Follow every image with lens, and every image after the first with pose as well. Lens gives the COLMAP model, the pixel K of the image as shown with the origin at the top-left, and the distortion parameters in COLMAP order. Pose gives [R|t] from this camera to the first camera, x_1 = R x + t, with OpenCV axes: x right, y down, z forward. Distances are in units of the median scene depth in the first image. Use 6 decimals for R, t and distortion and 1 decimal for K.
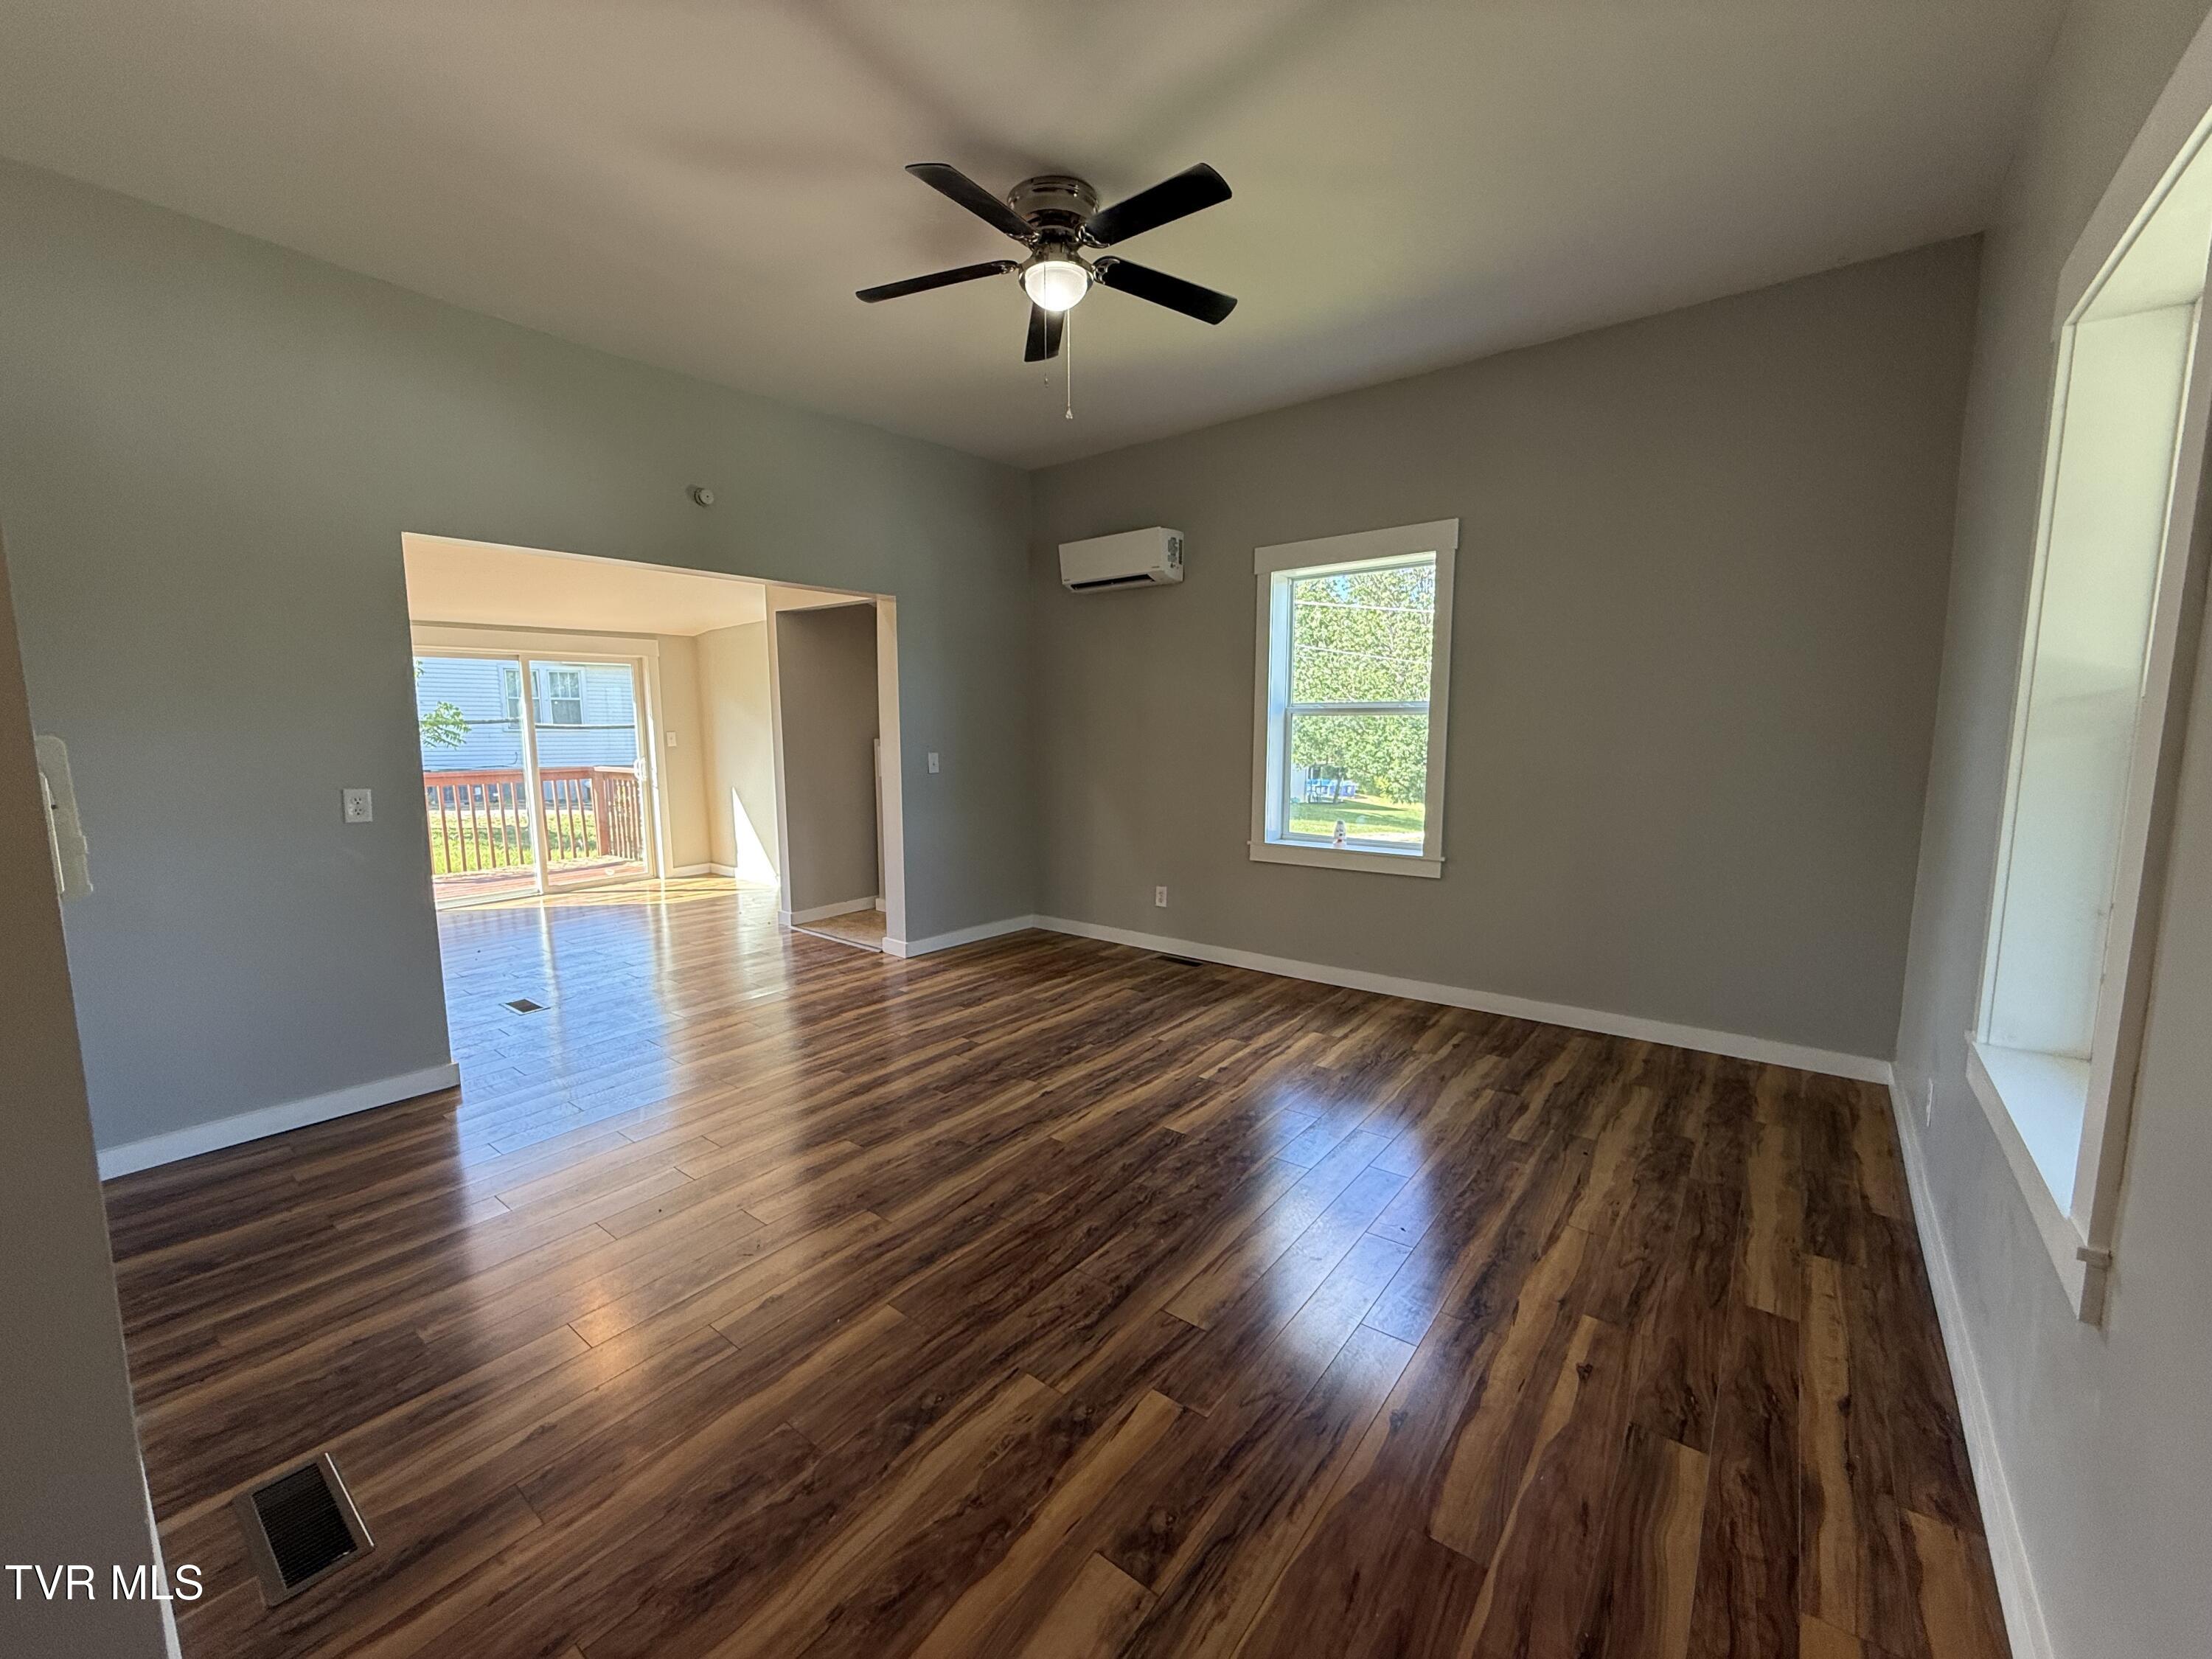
lens RADIAL K [[885.6, 0, 1103.8], [0, 885.6, 831.2], [0, 0, 1]] dist [0.001597, -0.000156]
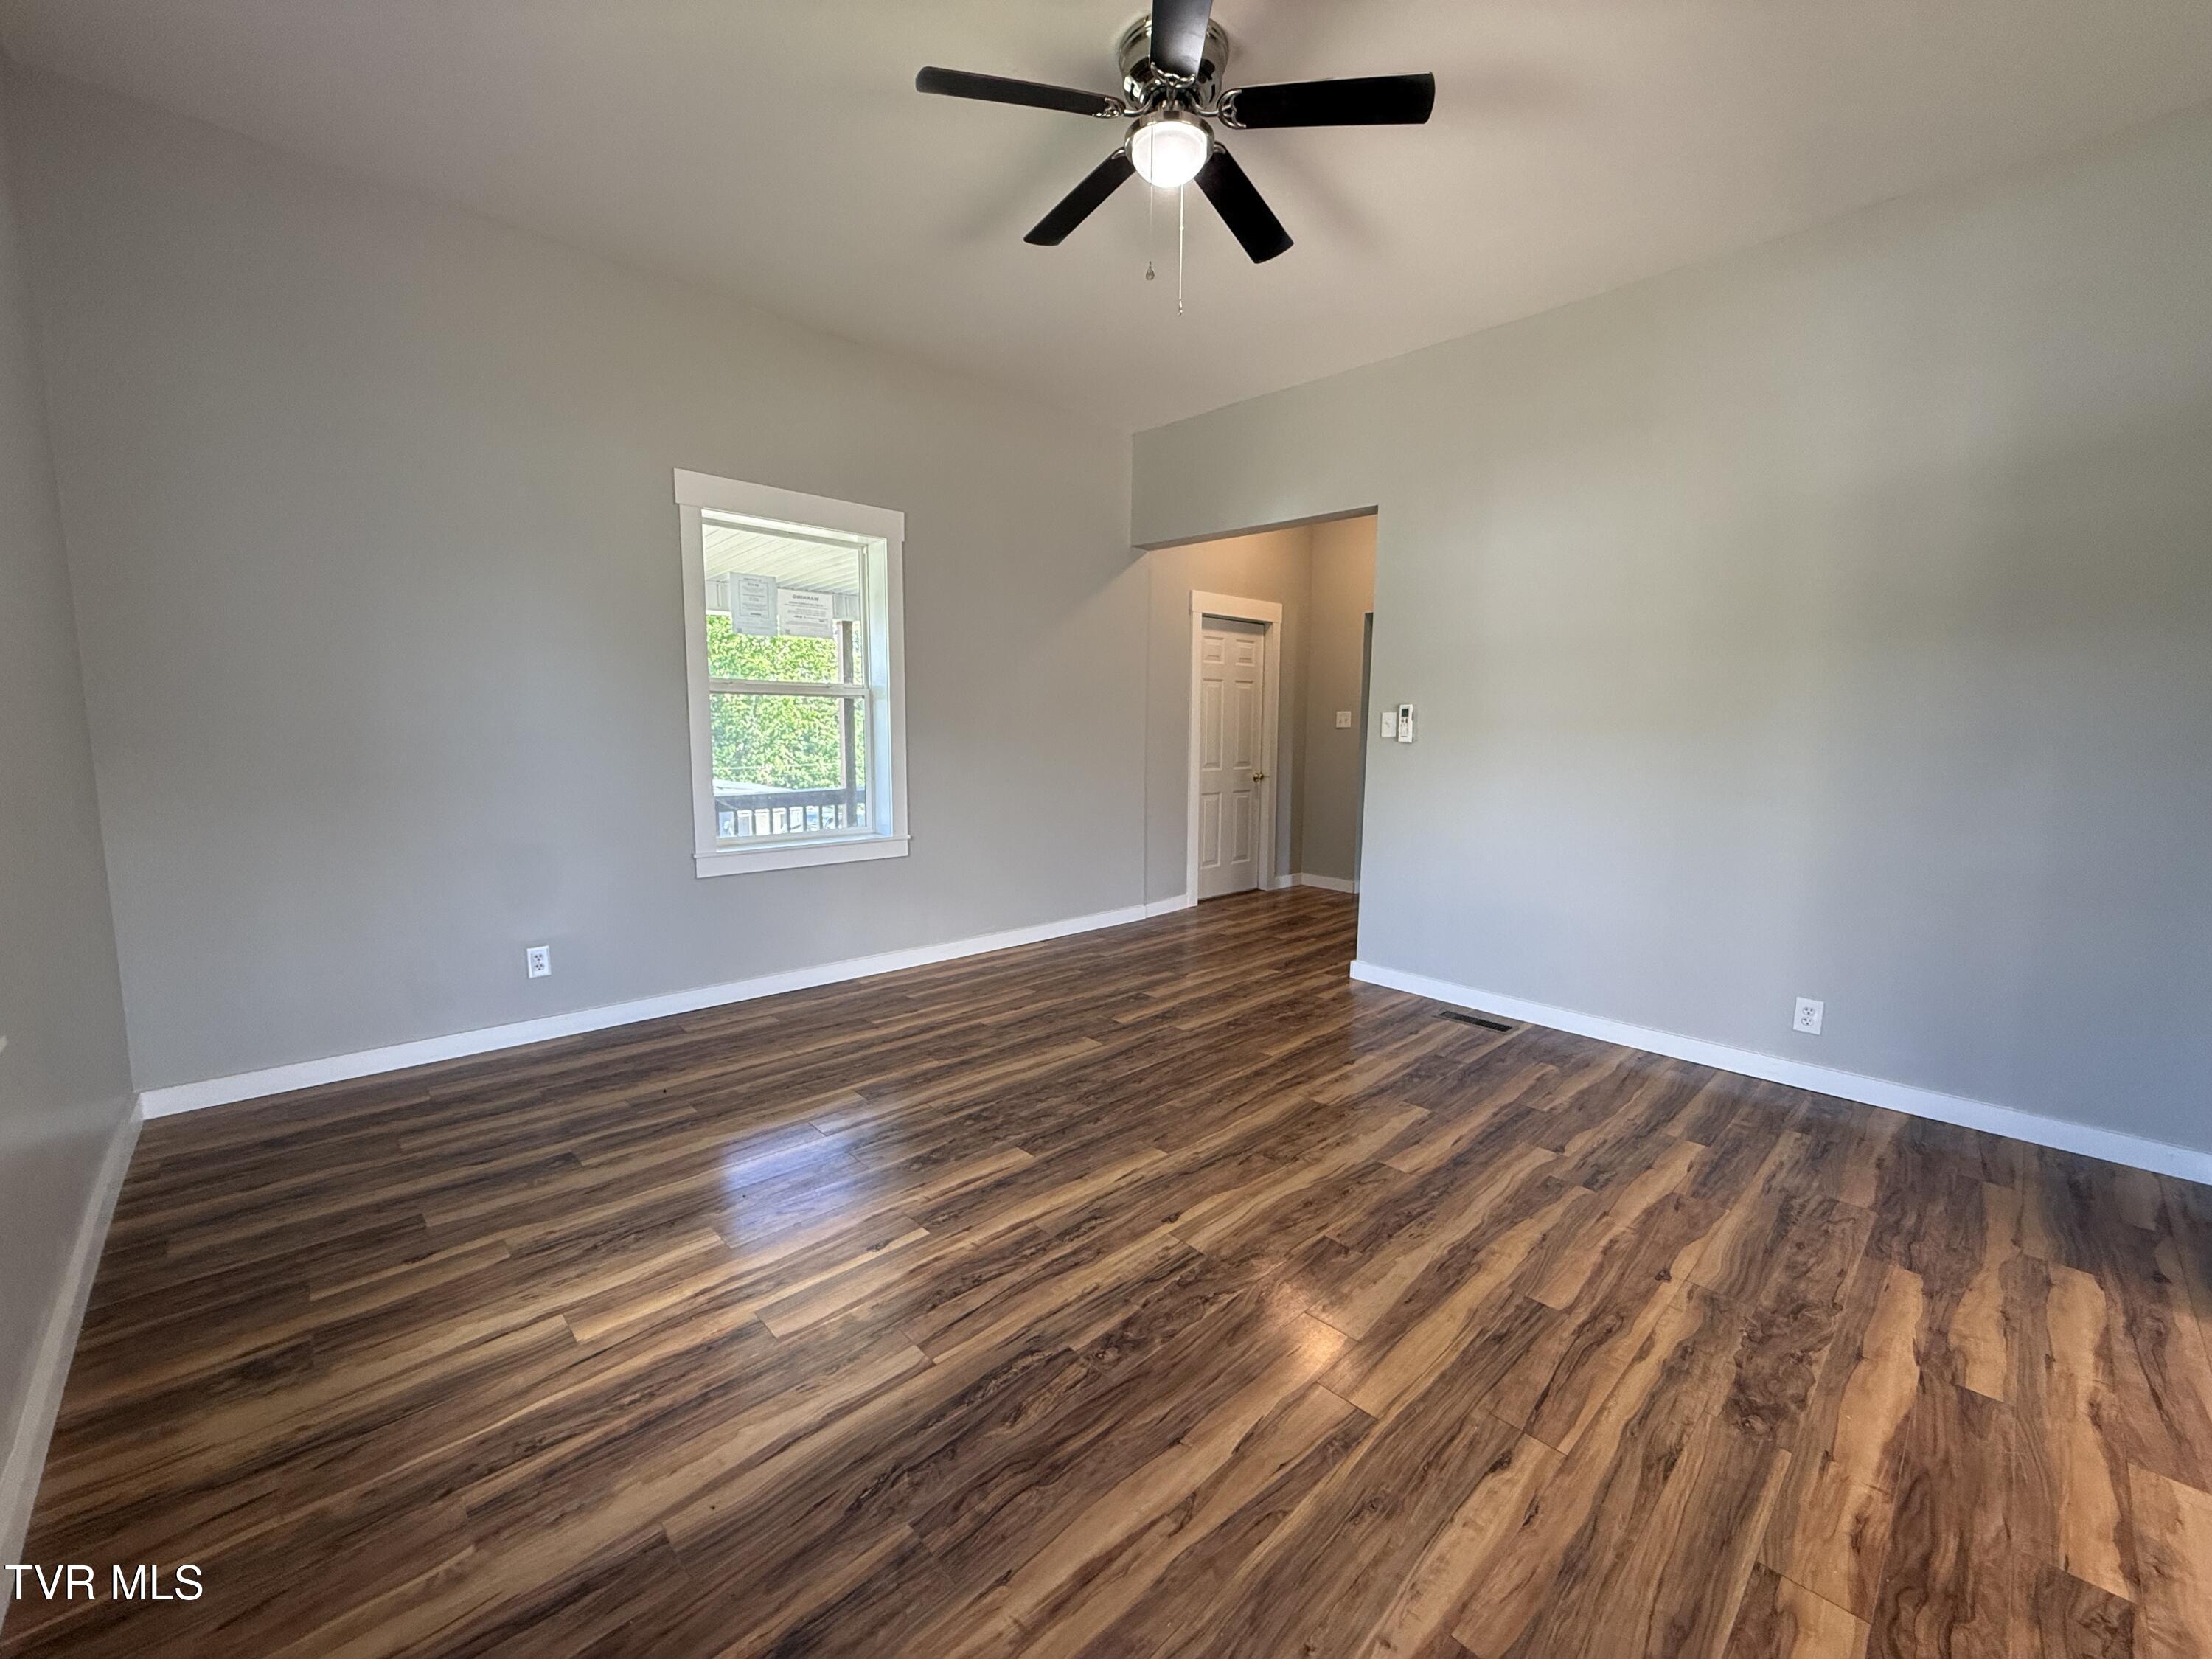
lens RADIAL K [[885.6, 0, 1103.8], [0, 885.6, 831.2], [0, 0, 1]] dist [0.001597, -0.000156]
pose [[-0.989141, -0.021255, 0.145425, -0.111984], [0.013581, 0.972035, 0.234441, -0.163399], [-0.146341, 0.233870, -0.961191, 1.690621]]
